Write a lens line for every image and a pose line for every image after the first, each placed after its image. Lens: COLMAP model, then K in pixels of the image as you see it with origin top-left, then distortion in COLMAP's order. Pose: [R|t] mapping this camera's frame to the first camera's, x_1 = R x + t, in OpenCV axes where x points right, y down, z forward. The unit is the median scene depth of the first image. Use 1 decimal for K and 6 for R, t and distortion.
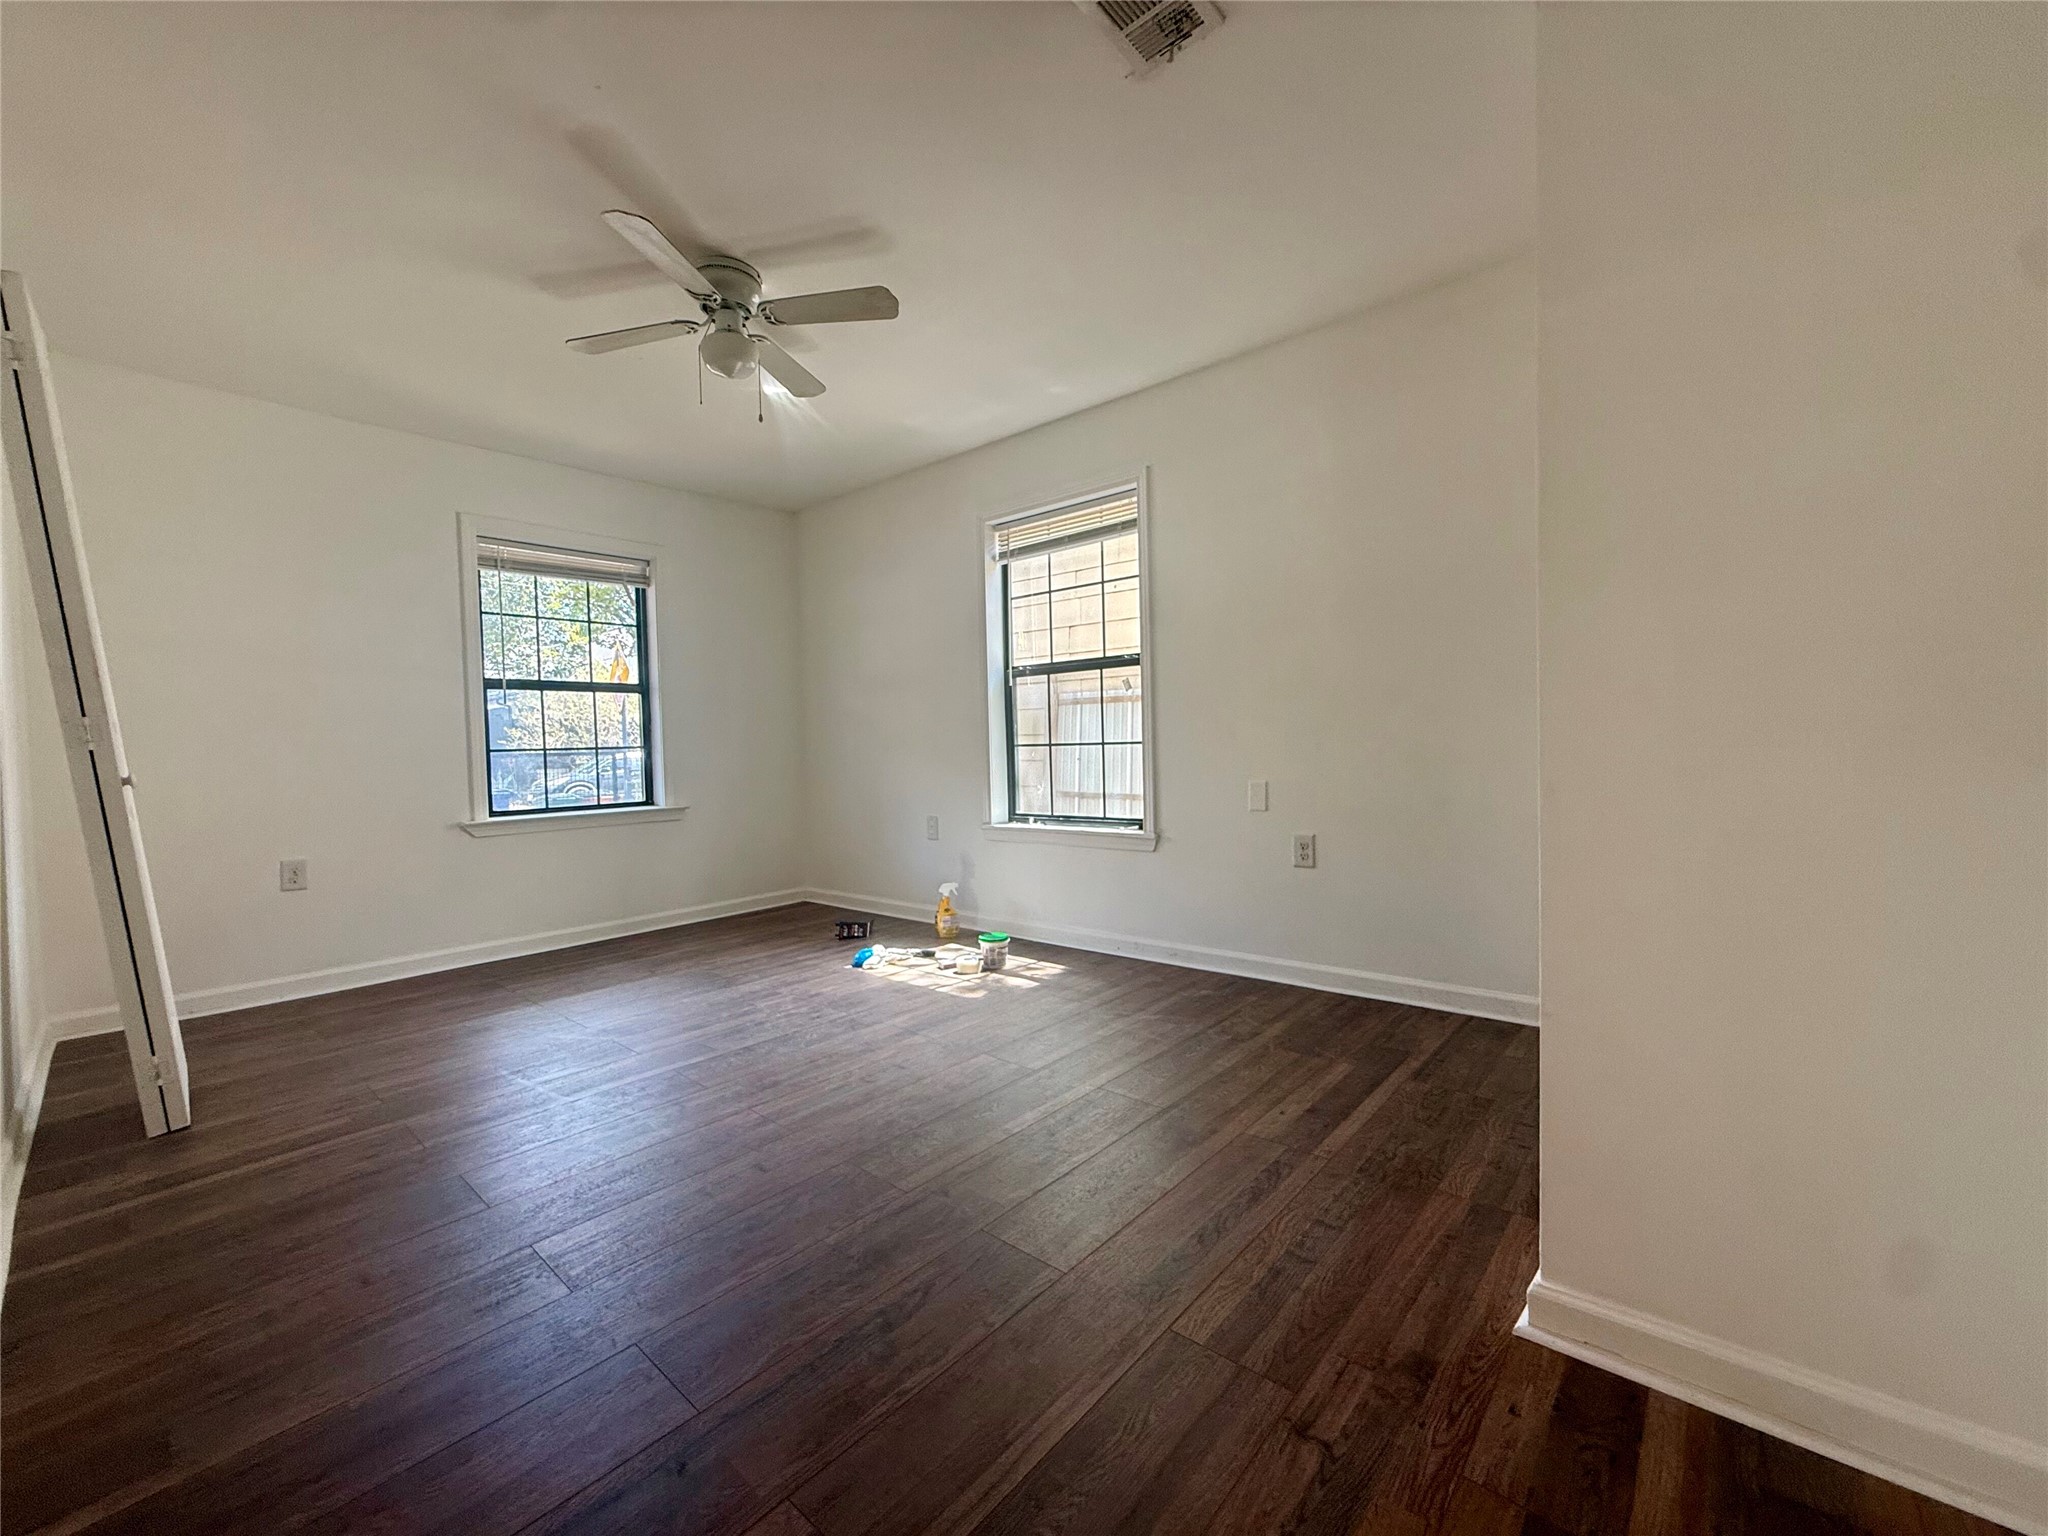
lens RADIAL K [[814.0, 0, 1020.4], [0, 814.0, 765.7], [0, 0, 1]] dist [-0.001054, 0.000009]
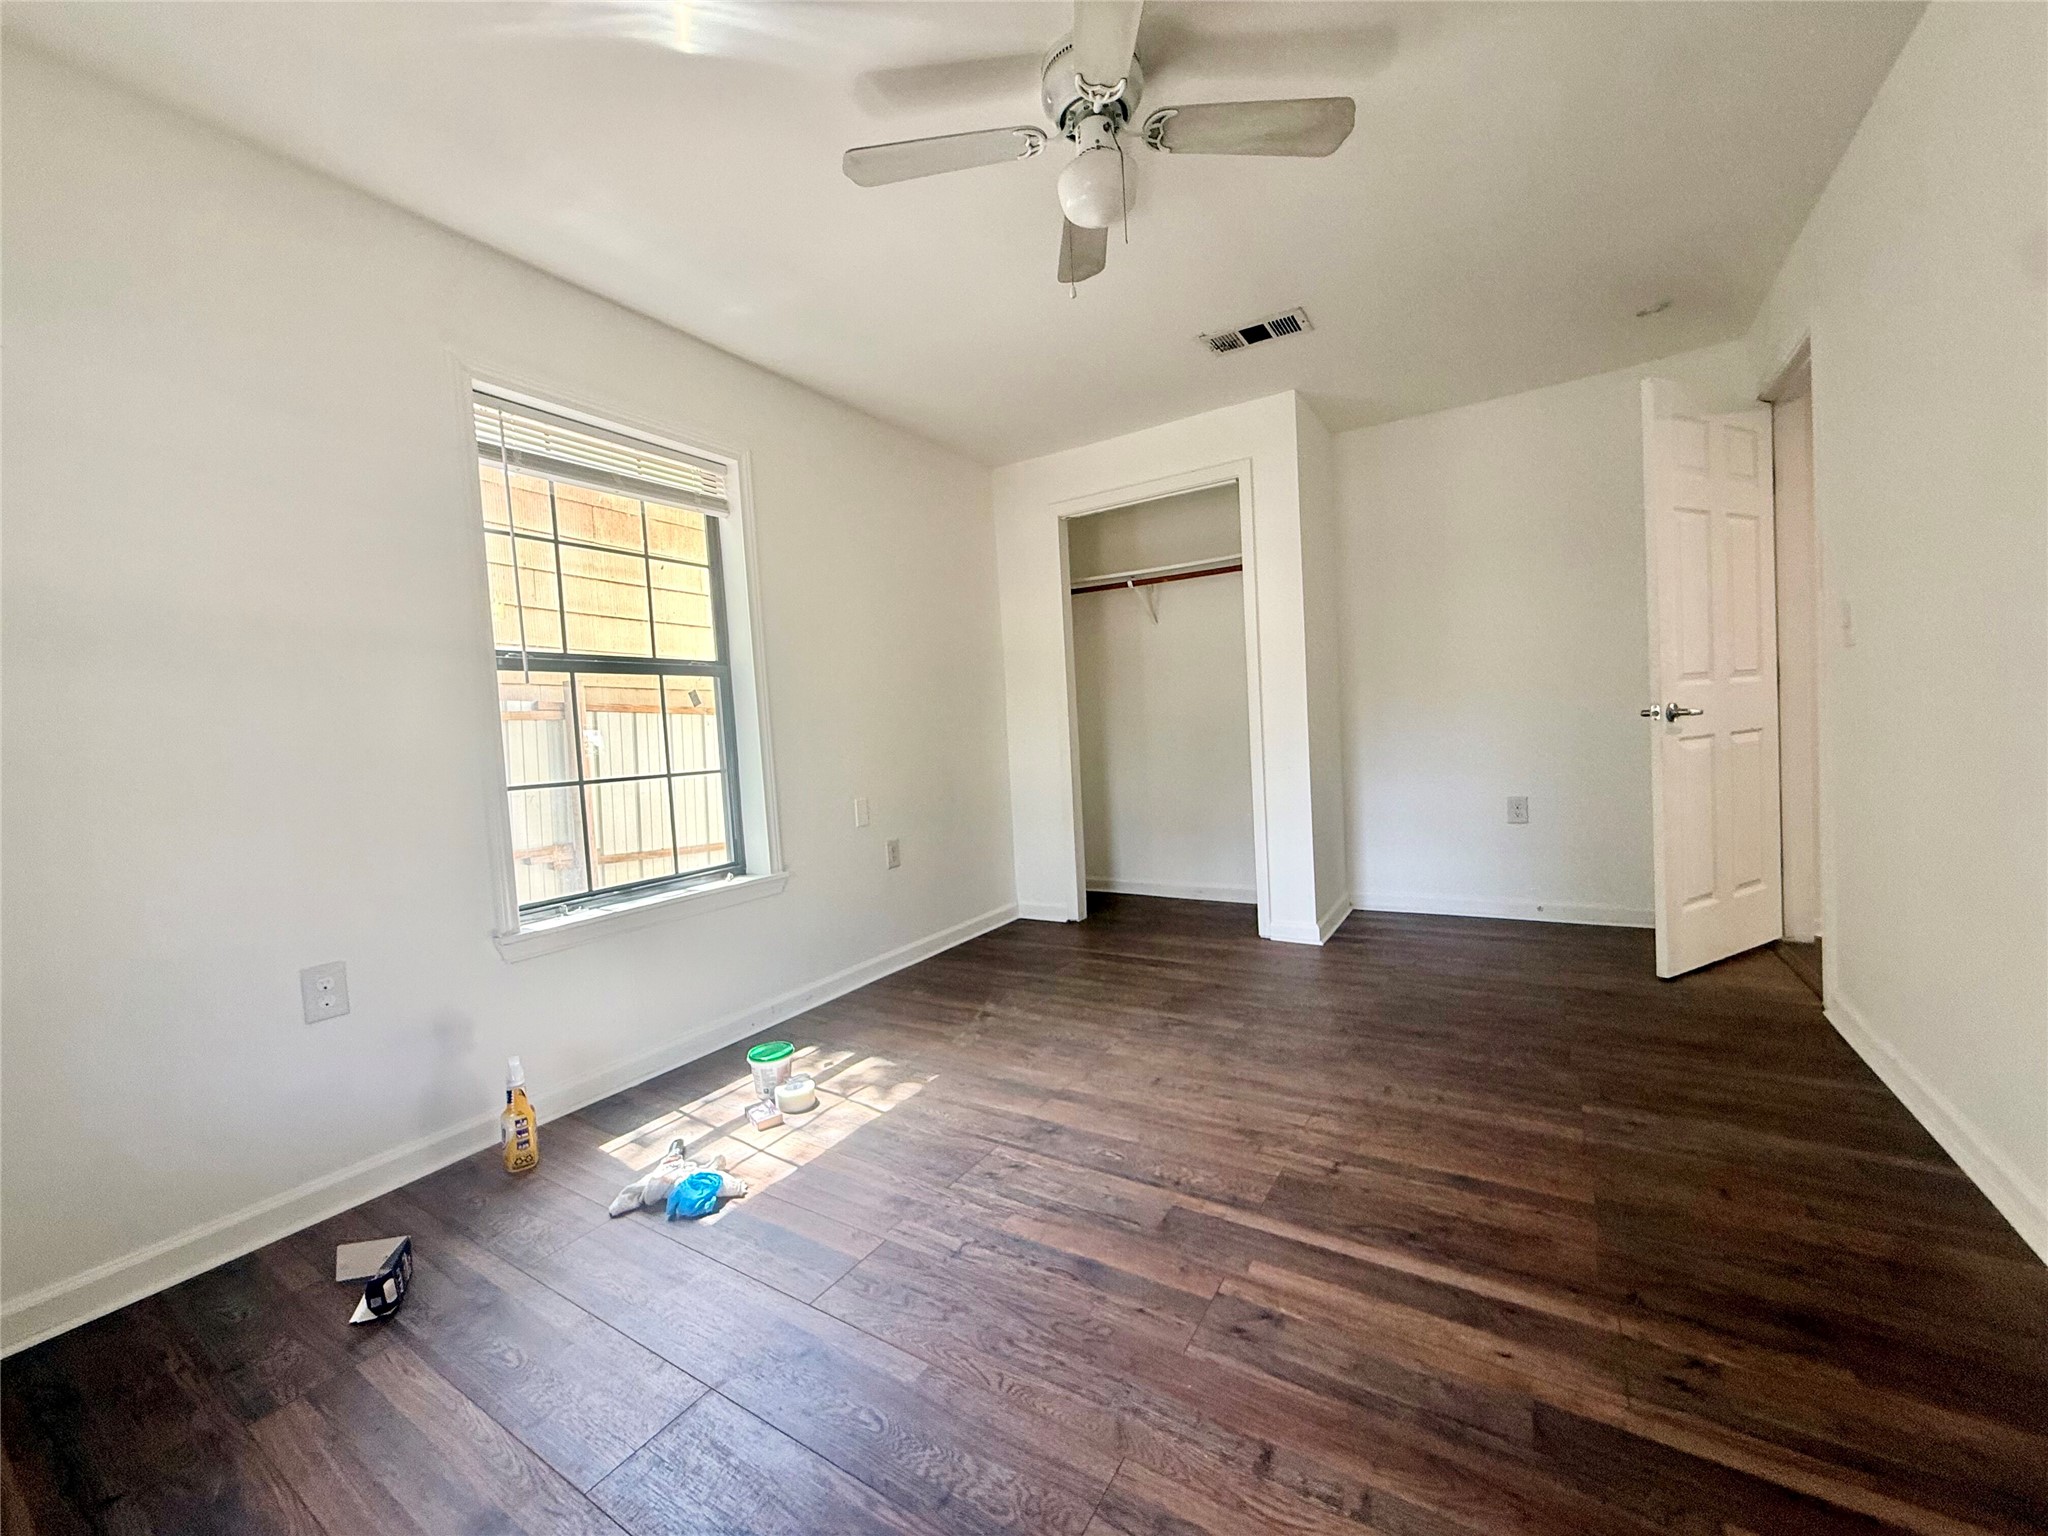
lens RADIAL K [[814.0, 0, 1020.4], [0, 814.0, 765.7], [0, 0, 1]] dist [-0.001054, 0.000009]
pose [[-0.146614, -0.010943, 0.989133, -0.792563], [0.081112, 0.996439, 0.023047, -0.031928], [-0.985863, 0.083609, -0.145205, 0.927482]]
